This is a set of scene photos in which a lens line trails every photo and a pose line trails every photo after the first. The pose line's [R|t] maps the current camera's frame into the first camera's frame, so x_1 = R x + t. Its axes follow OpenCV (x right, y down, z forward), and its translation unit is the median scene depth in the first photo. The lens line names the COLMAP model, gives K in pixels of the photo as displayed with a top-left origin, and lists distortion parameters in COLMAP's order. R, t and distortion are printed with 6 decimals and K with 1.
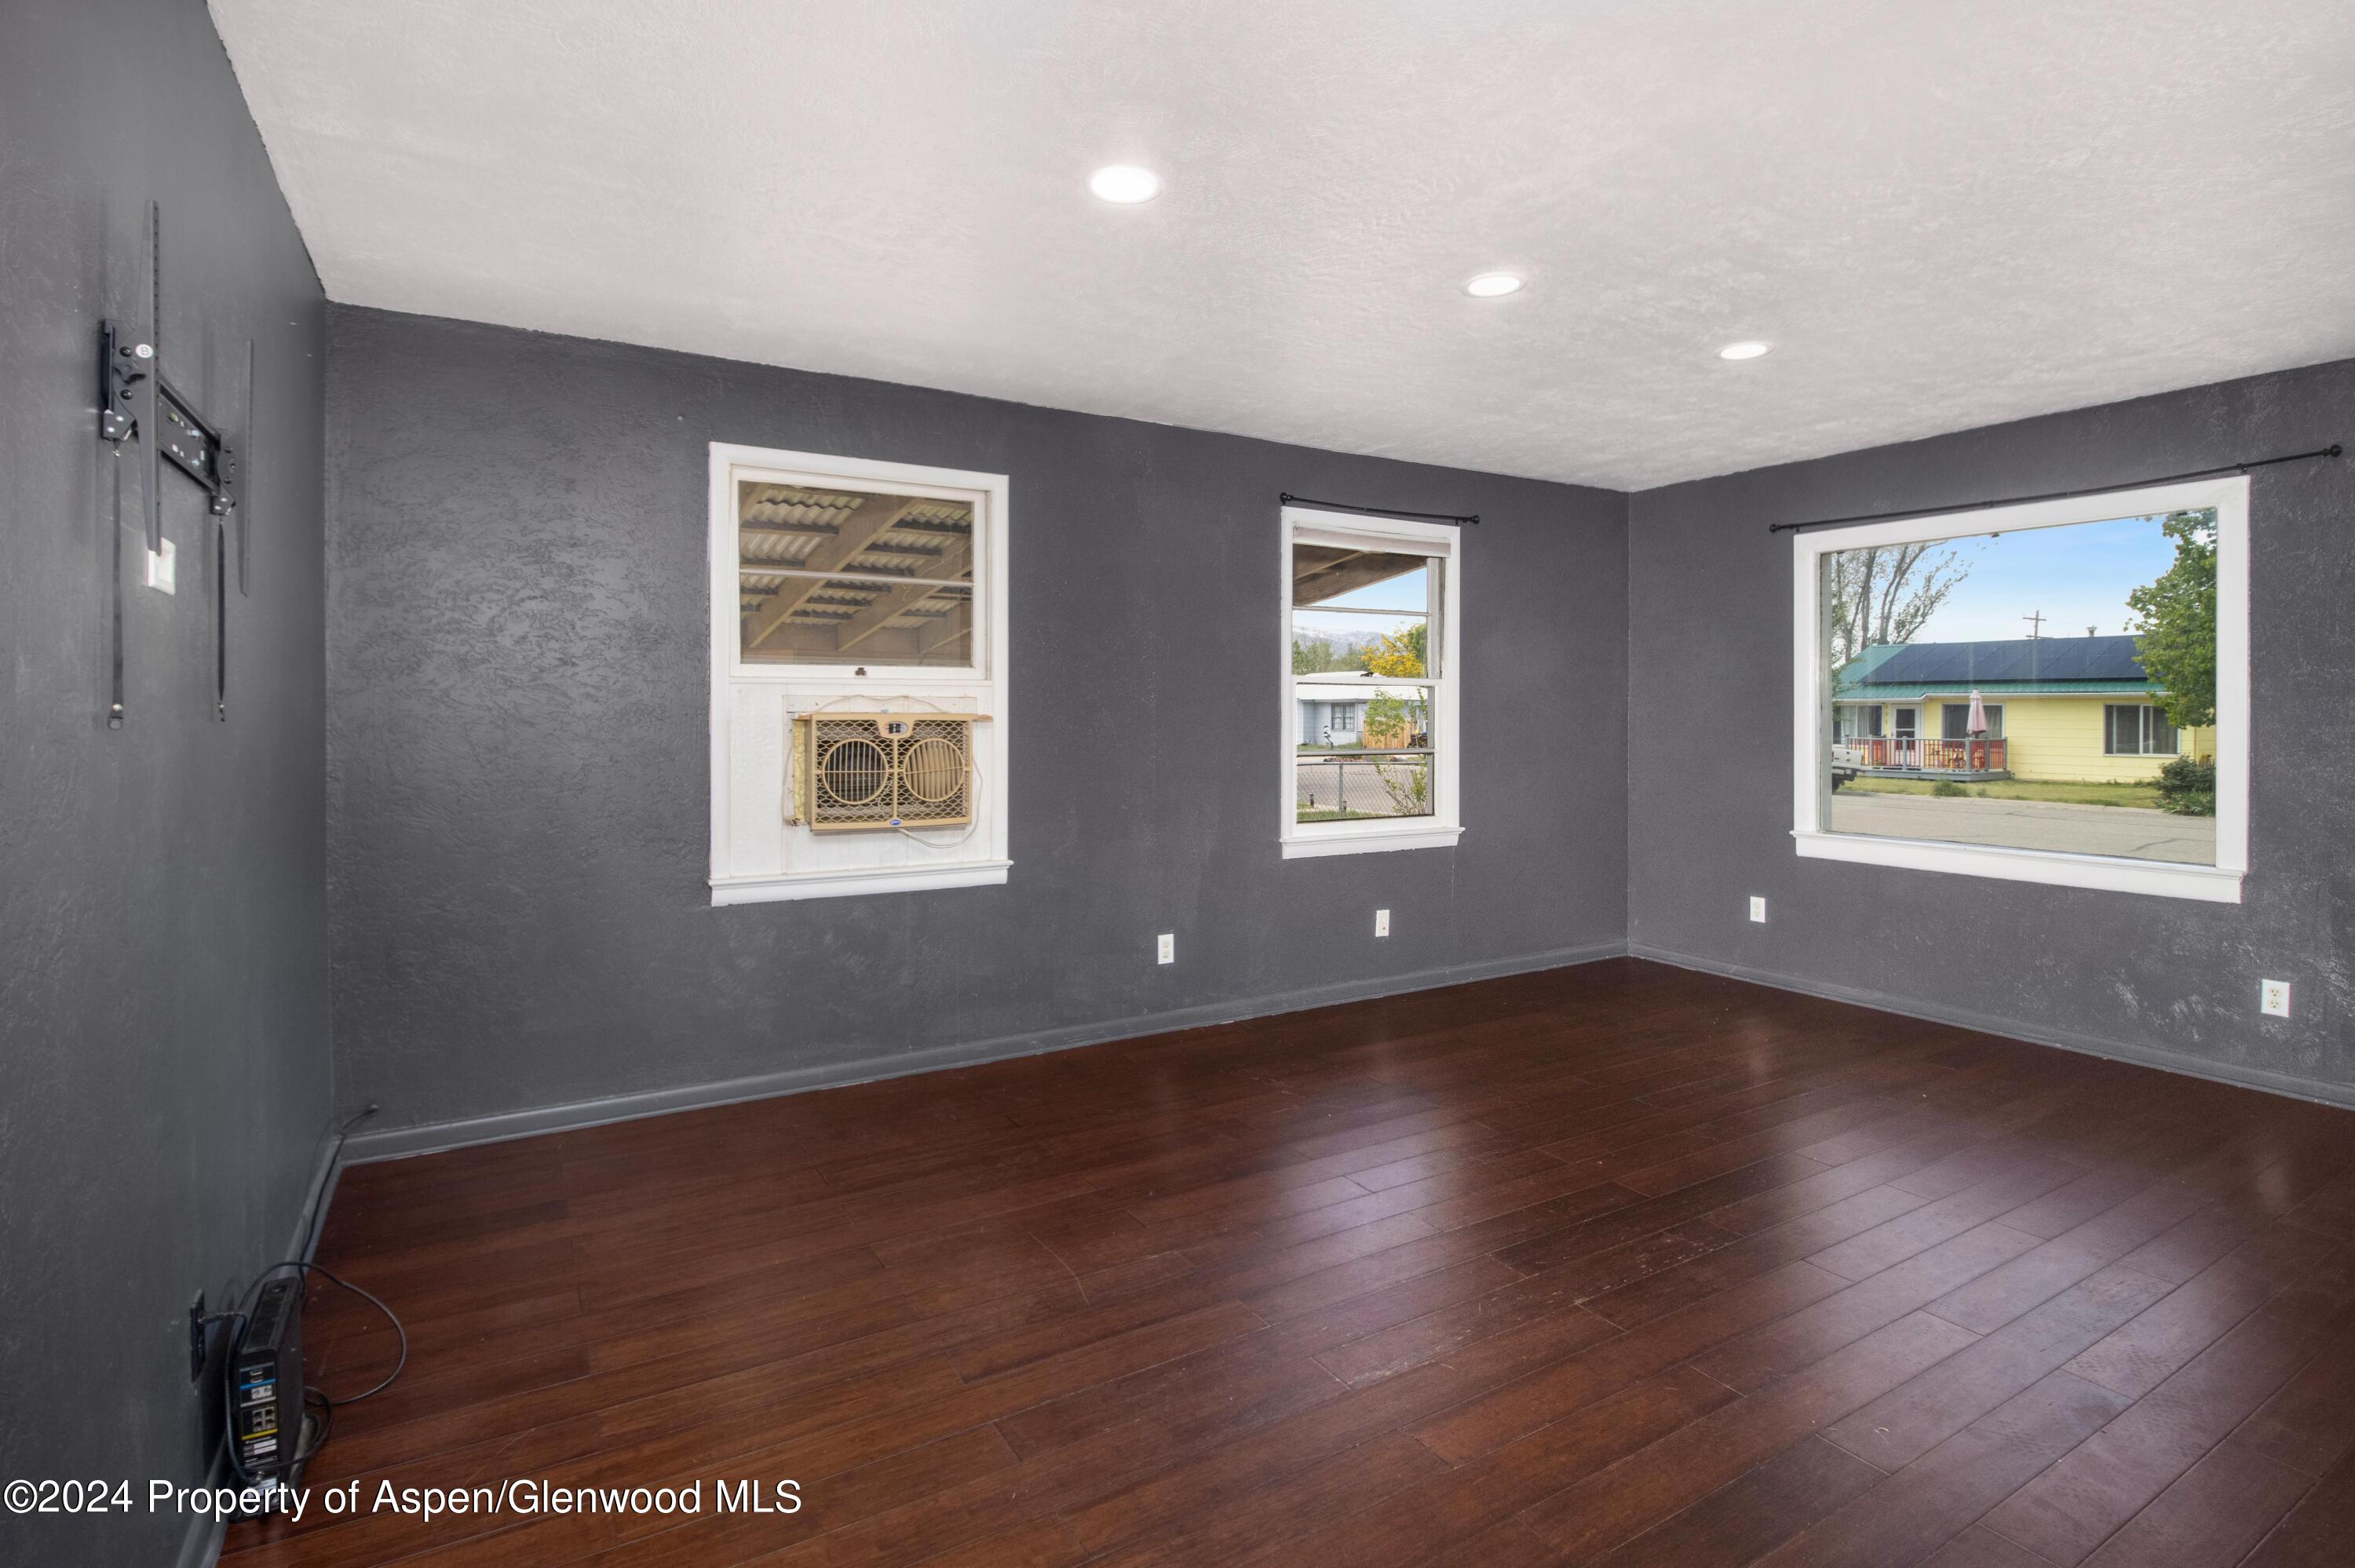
lens RADIAL K [[1140.9, 0, 1182.5], [0, 1140.9, 712.4], [0, 0, 1]] dist [0.001367, -0.000668]
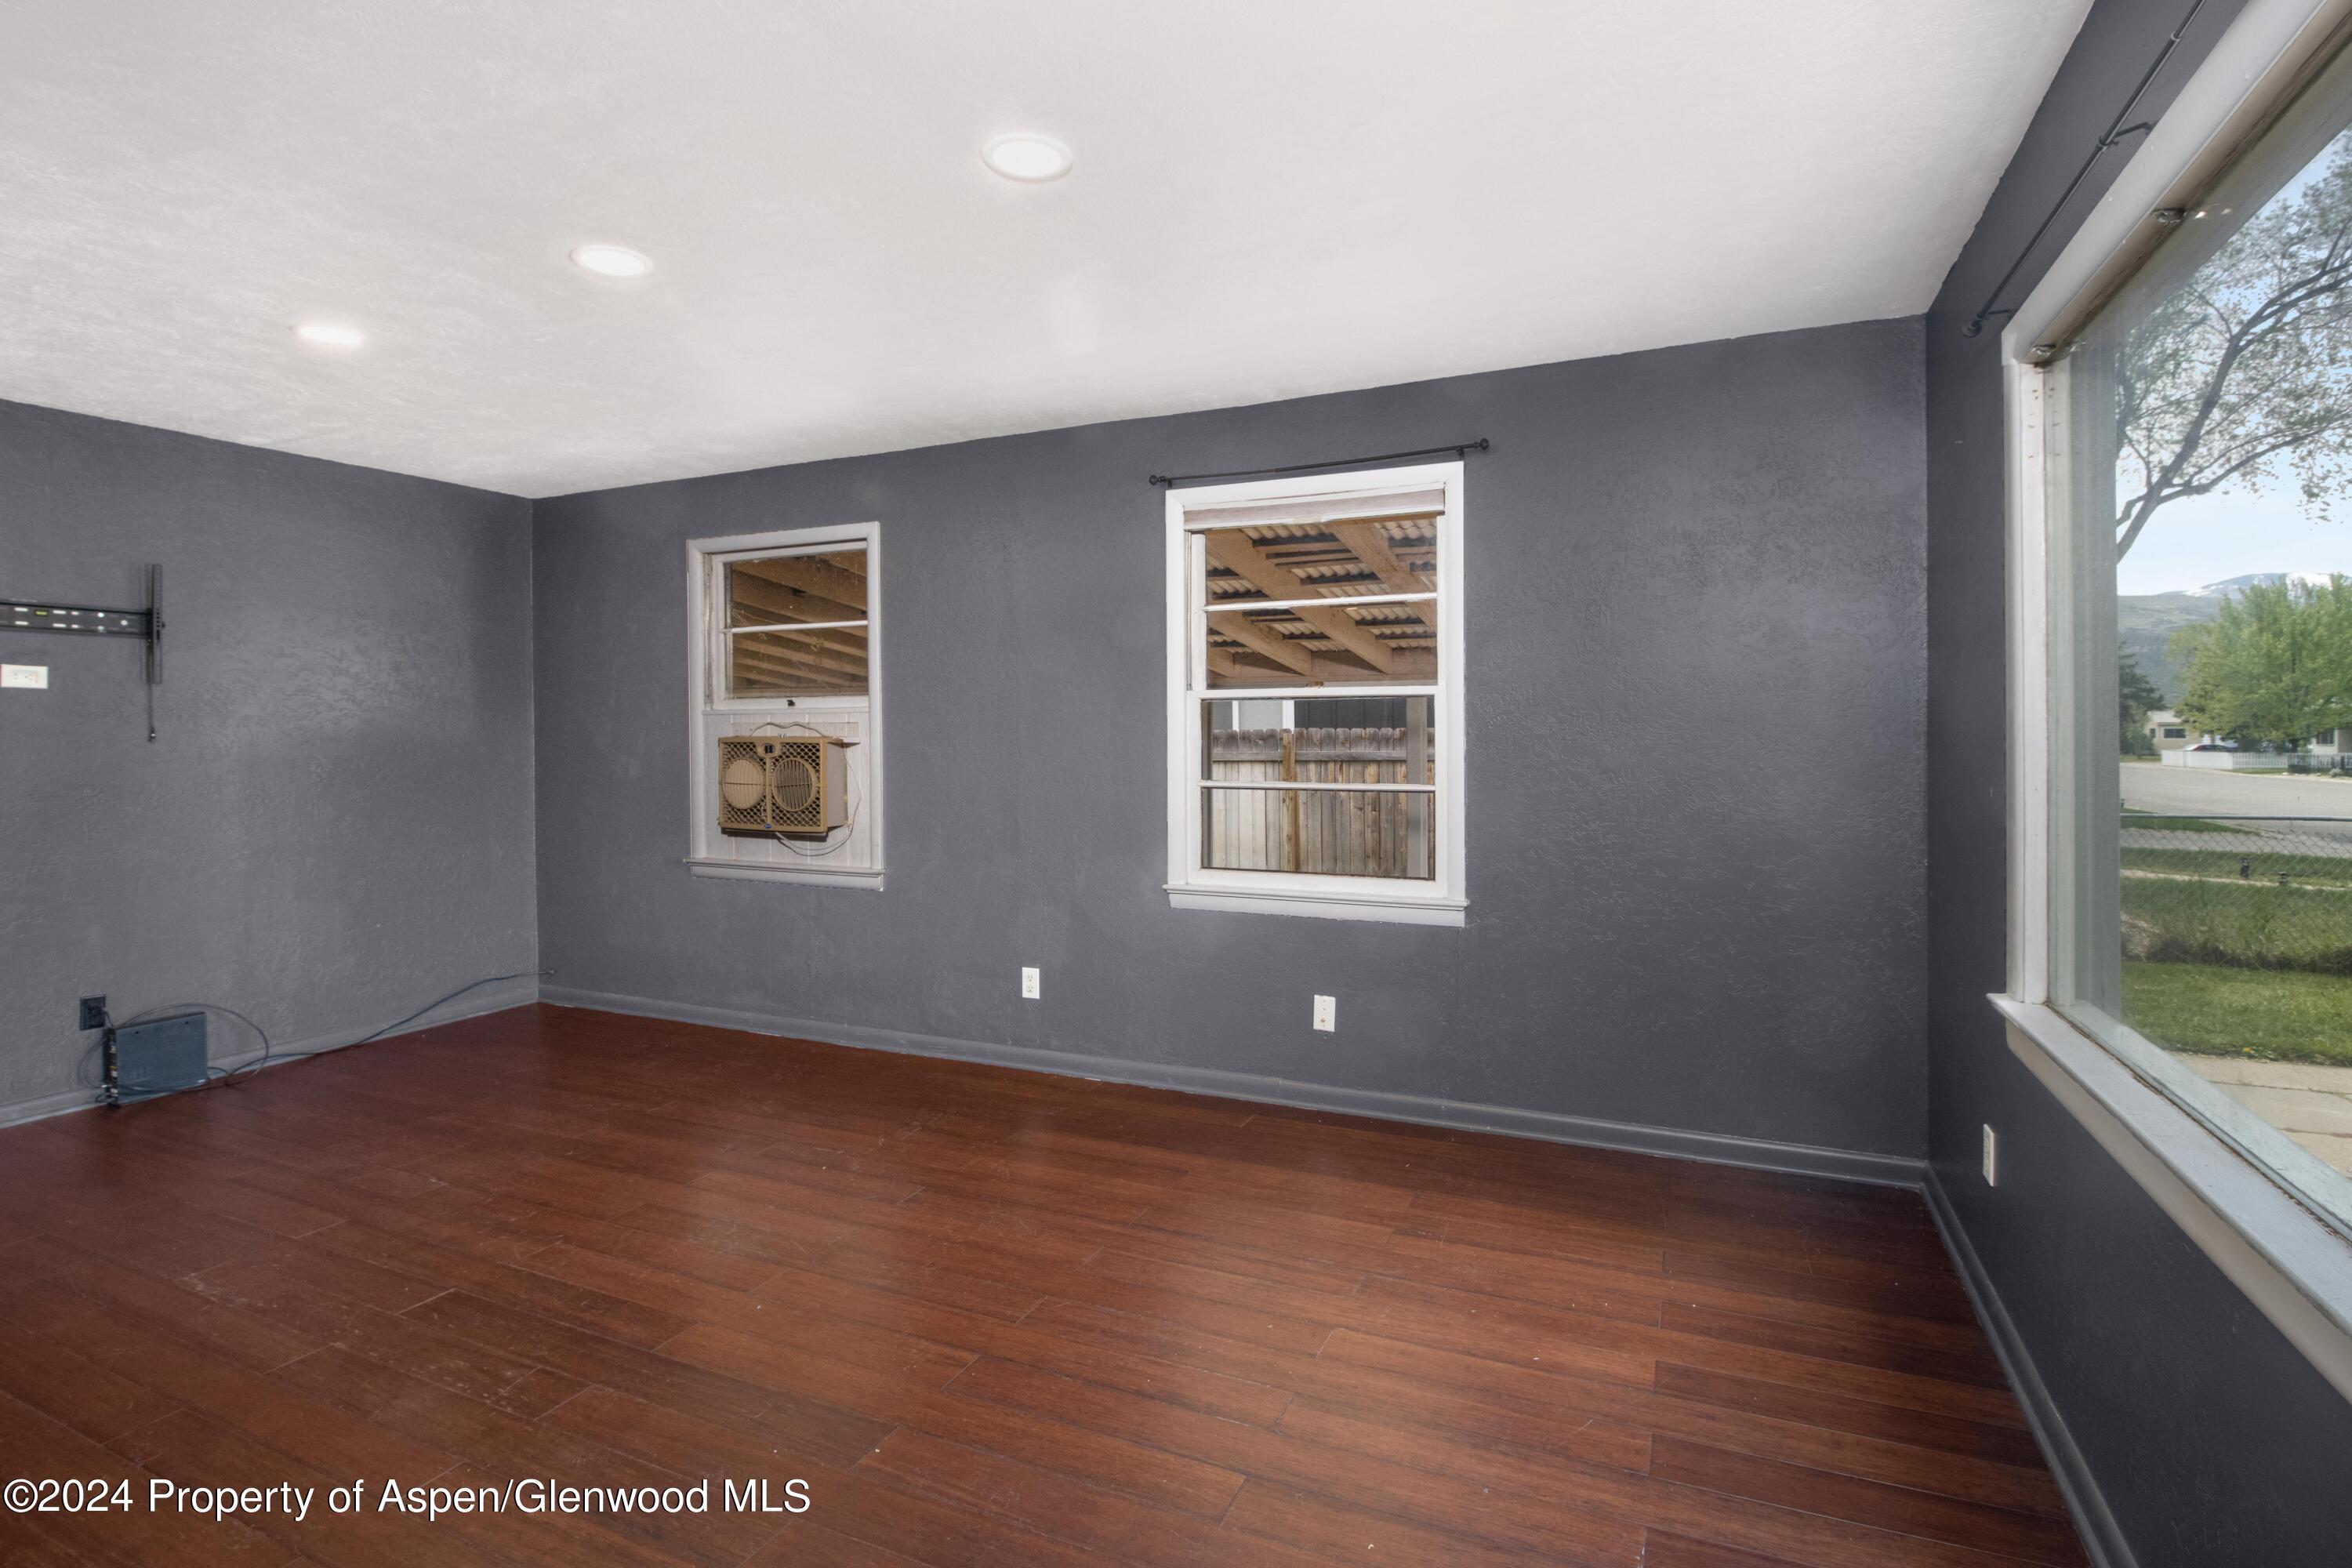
lens RADIAL K [[1139.6, 0, 1180.9], [0, 1139.6, 712.5], [0, 0, 1]] dist [0.001367, -0.000668]
pose [[0.563611, -0.020935, -0.825775, 0.853963], [0.005370, 0.999751, -0.021680, 0.003084], [0.826023, 0.007784, 0.563583, 0.569433]]
